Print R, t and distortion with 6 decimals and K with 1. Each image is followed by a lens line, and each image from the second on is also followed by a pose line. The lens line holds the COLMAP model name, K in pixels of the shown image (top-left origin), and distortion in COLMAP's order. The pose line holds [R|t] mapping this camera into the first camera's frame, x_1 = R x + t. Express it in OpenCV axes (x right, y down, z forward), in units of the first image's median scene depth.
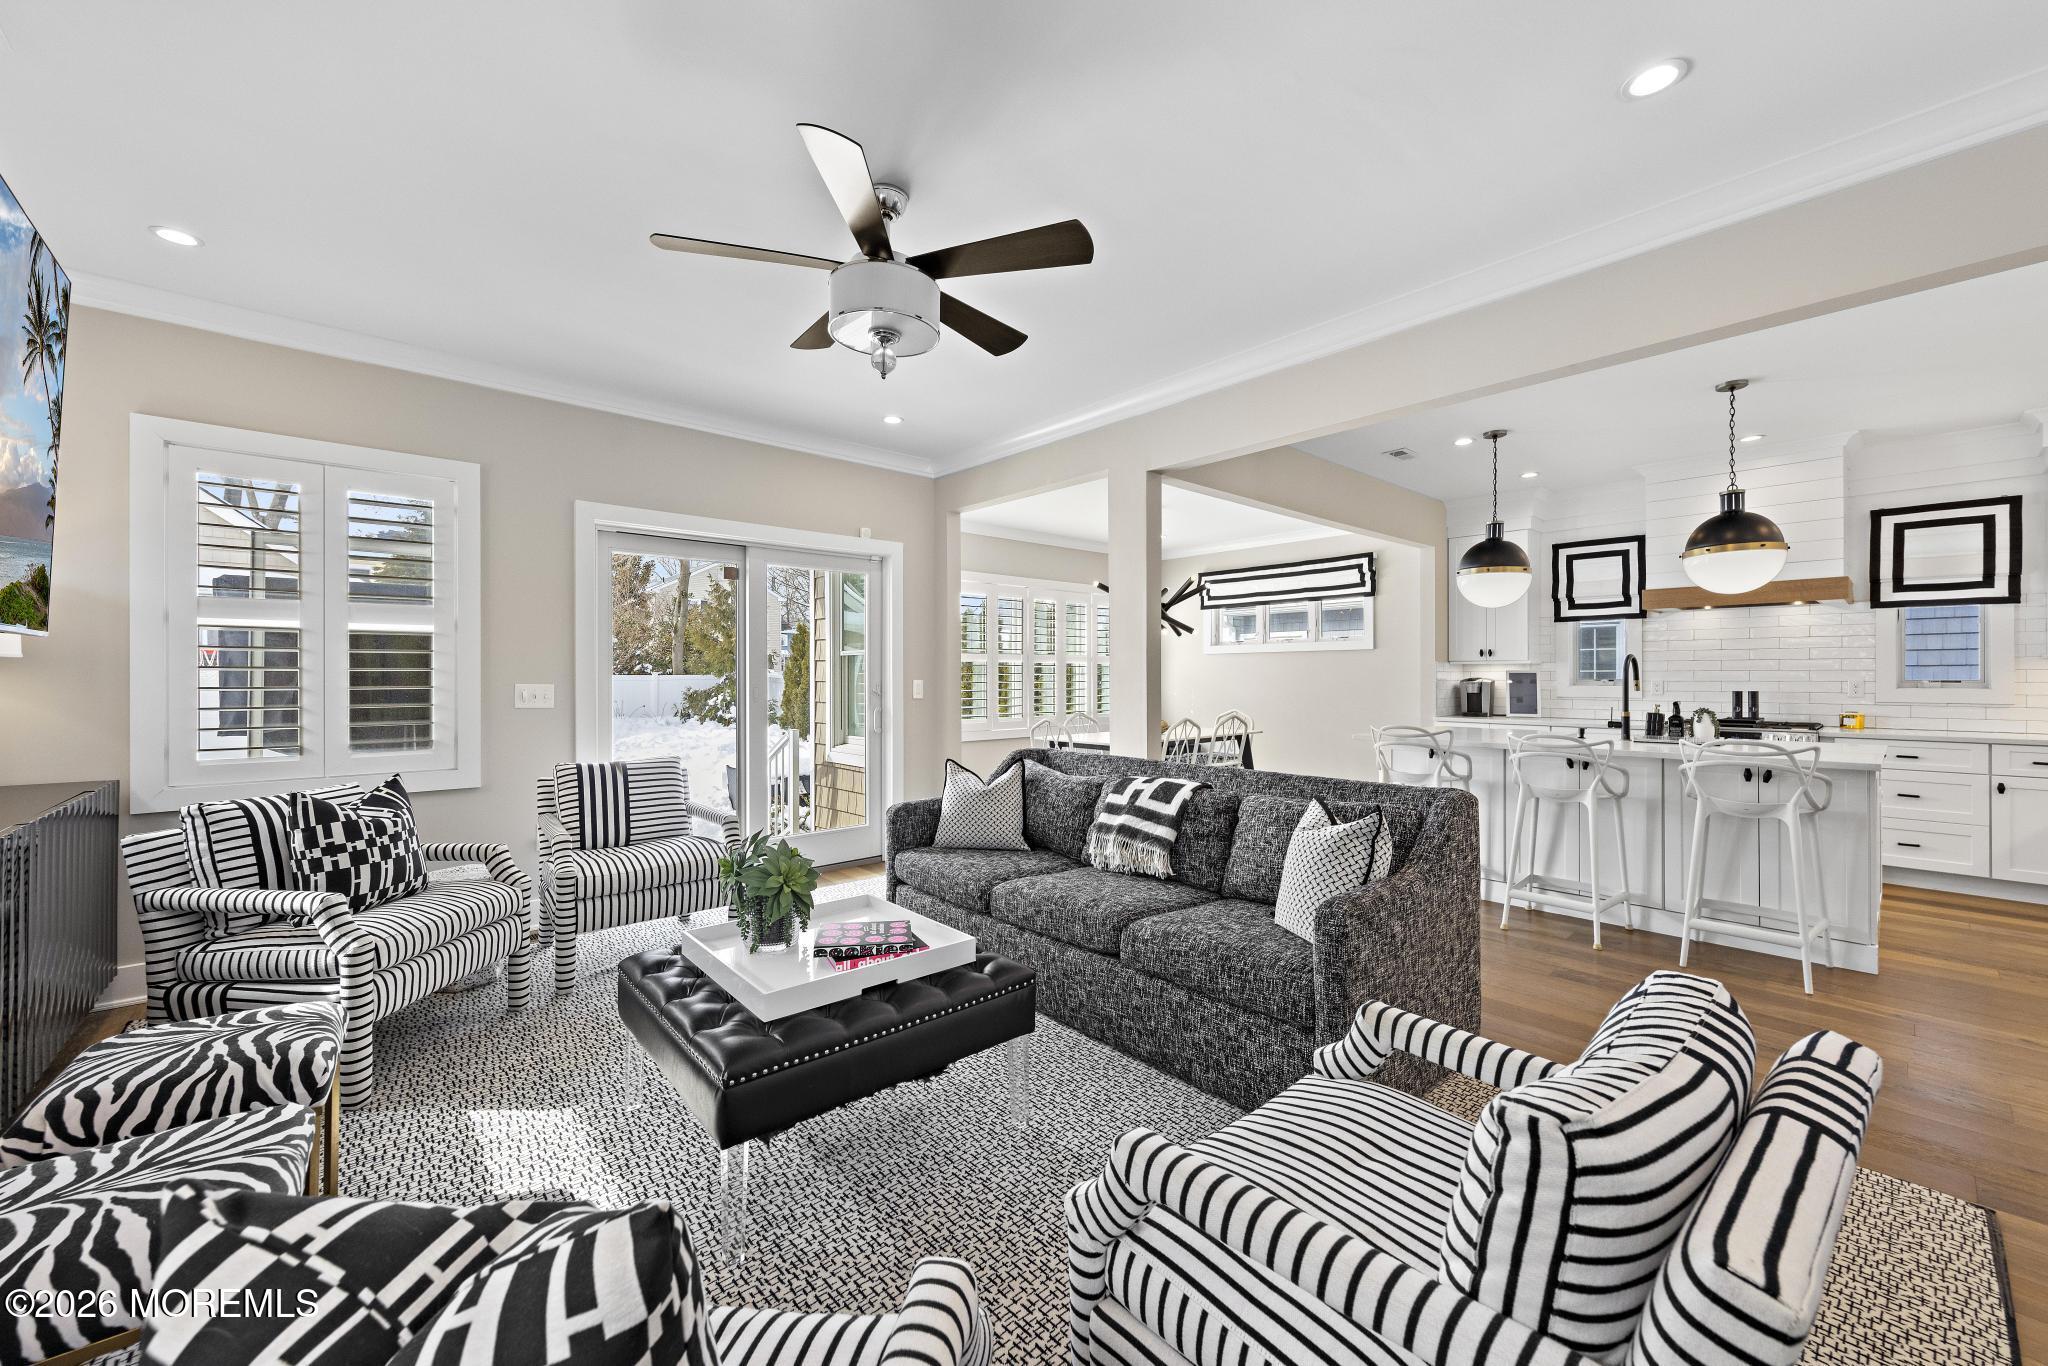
lens RADIAL K [[799.3, 0, 1054.4], [0, 799.3, 675.3], [0, 0, 1]] dist [-0.003896, -0.000243]
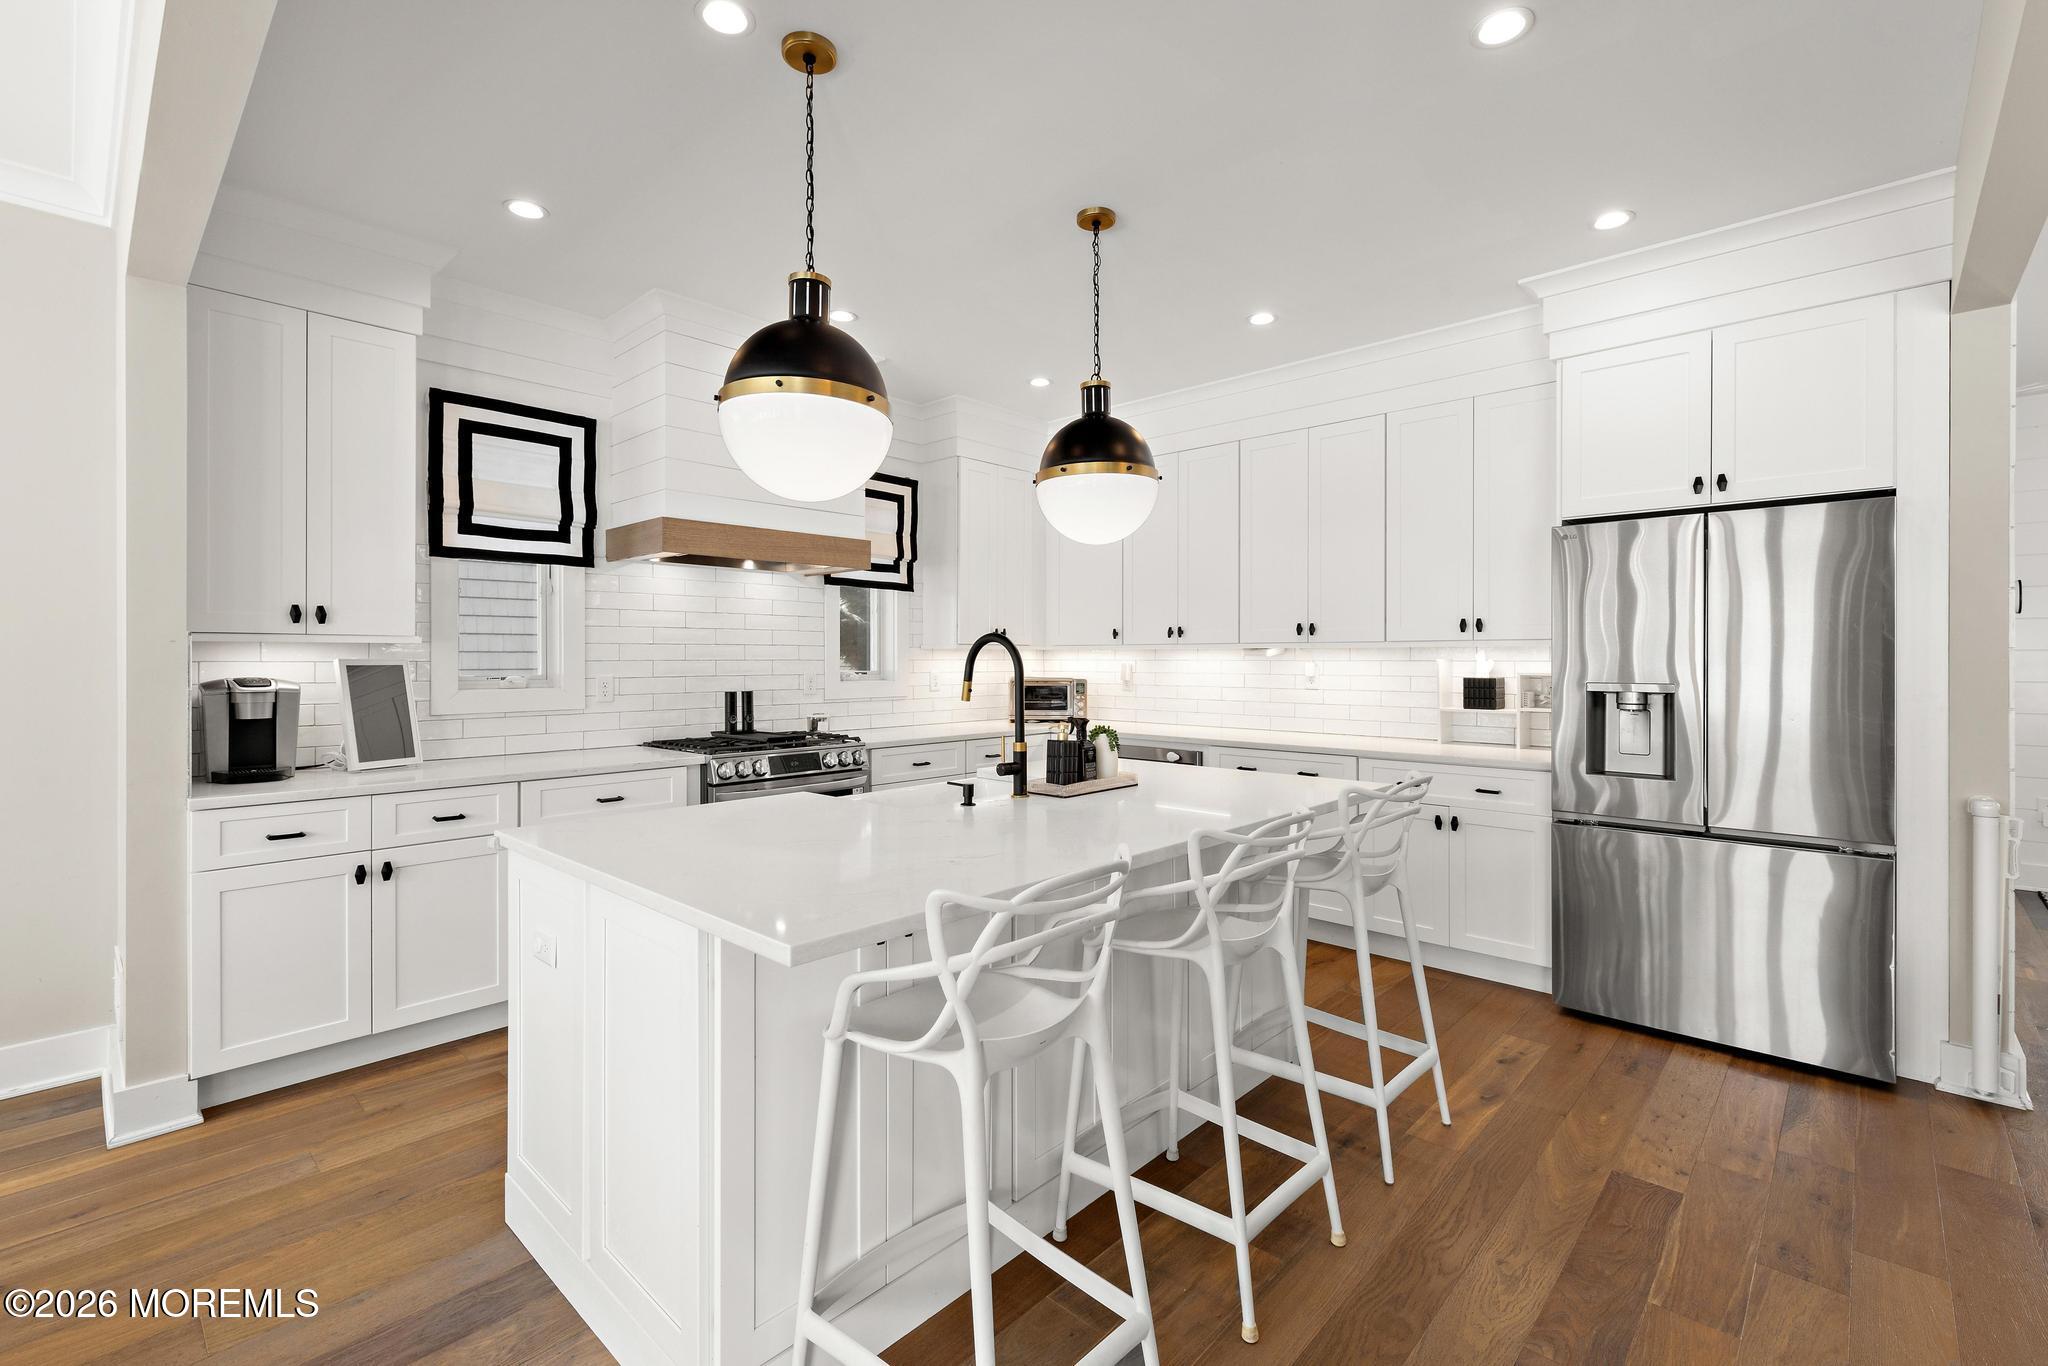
lens RADIAL K [[893.6, 0, 977.3], [0, 893.6, 652.9], [0, 0, 1]] dist [-0.003952, -0.000142]
pose [[-0.056637, 0.007028, 0.998370, 0.114126], [0.000804, 0.999975, -0.006993, -0.007617], [-0.998395, 0.000406, -0.056641, 0.912148]]
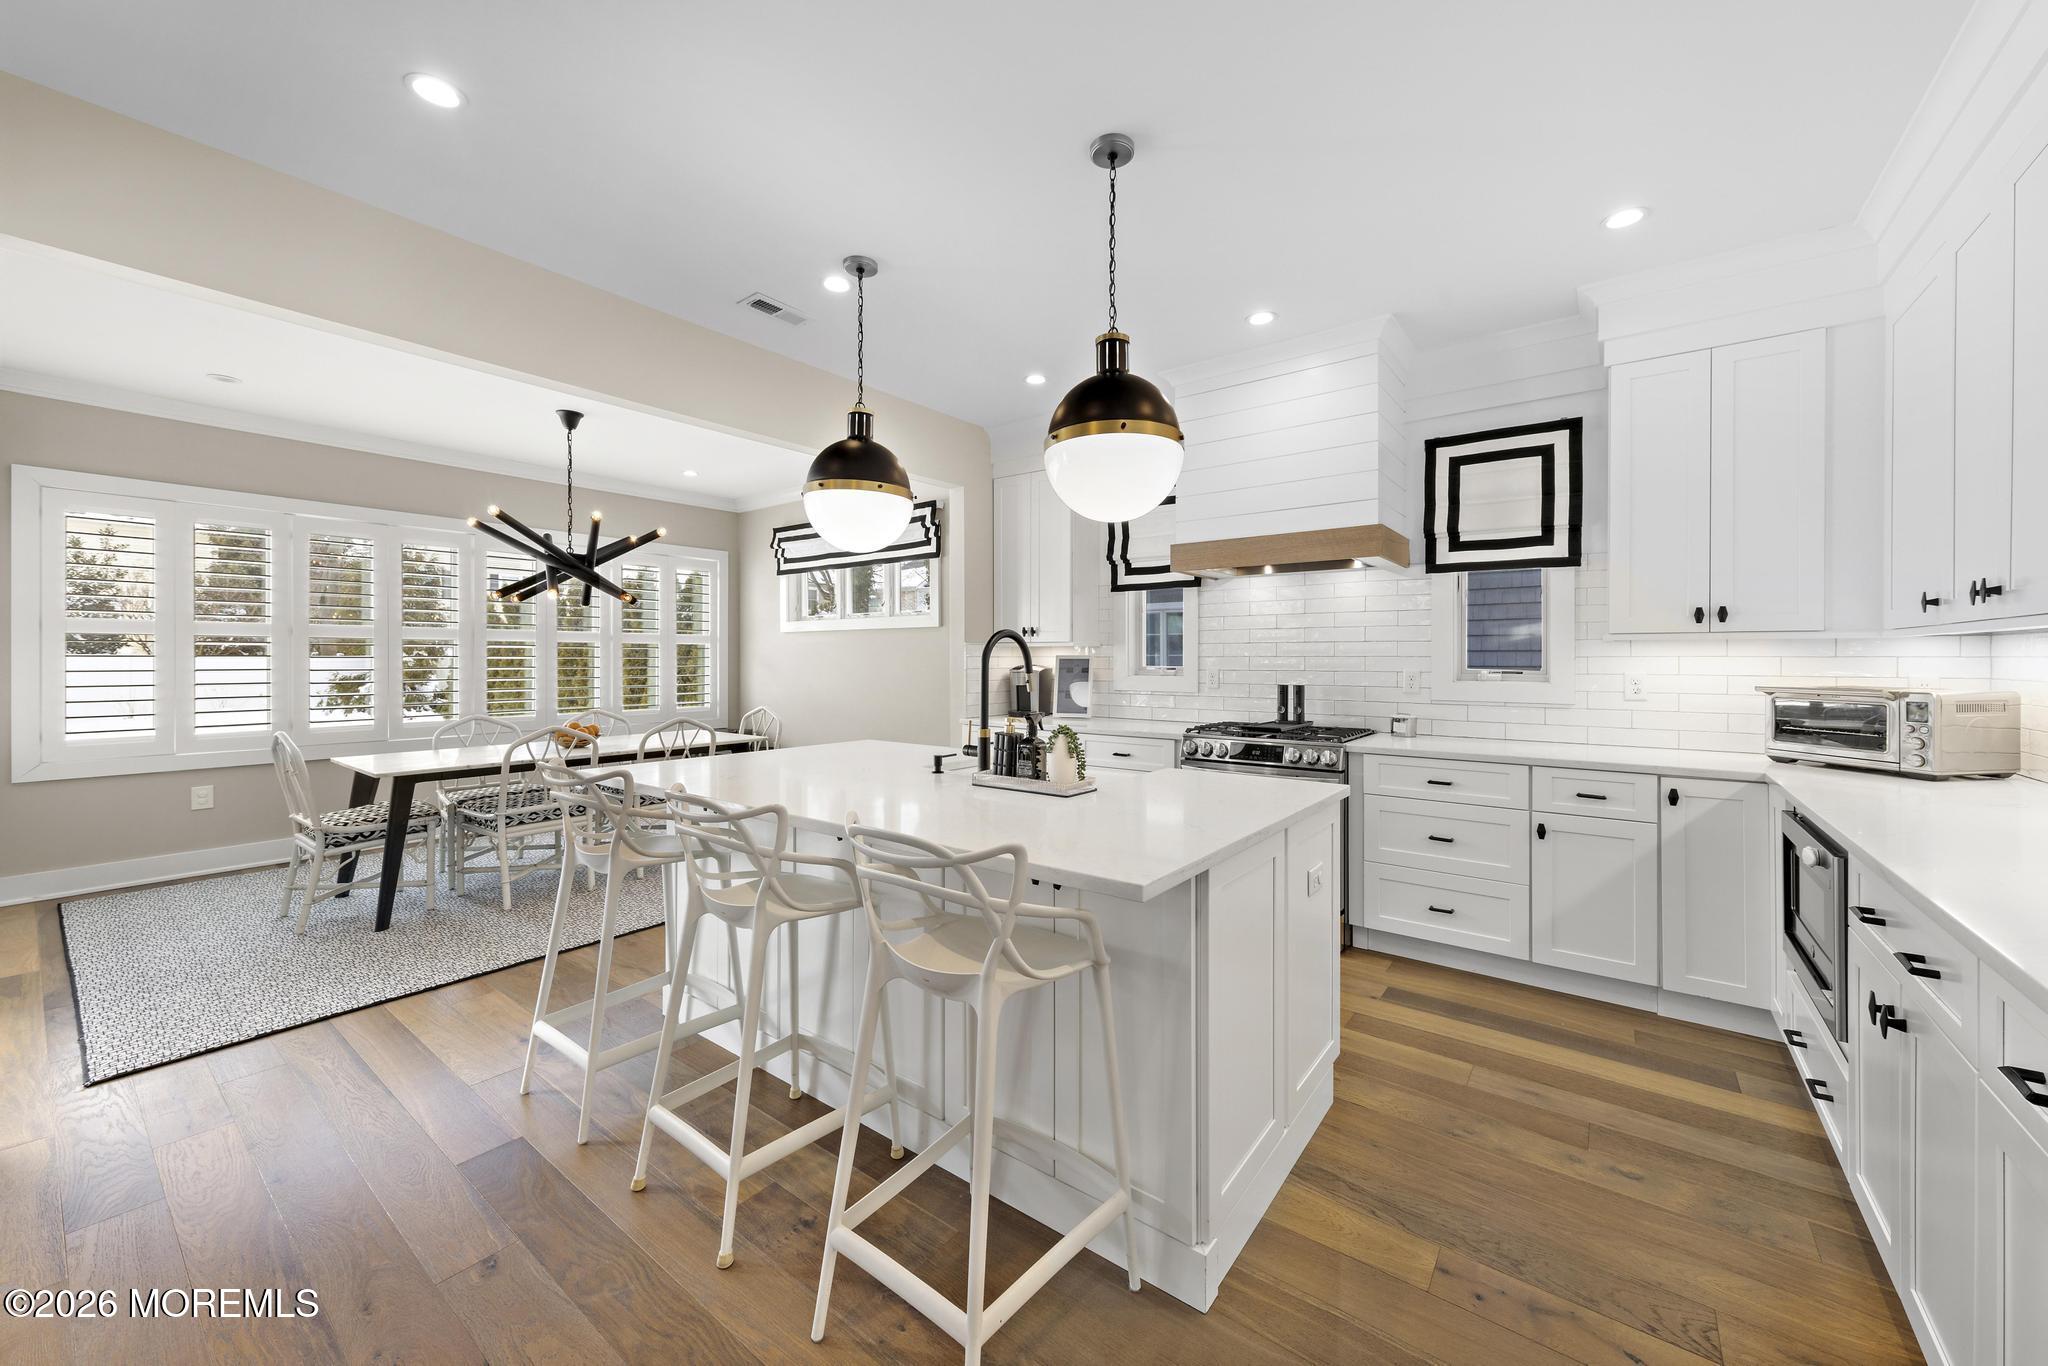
lens RADIAL K [[754.4, 0, 1088.2], [0, 754.4, 661.8], [0, 0, 1]] dist [-0.005000, 0.000029]
pose [[0.976017, 0.000512, 0.217696, 0.577084], [-0.002001, 0.999976, 0.006618, -0.005869], [-0.217687, -0.006895, 0.975994, 0.390931]]
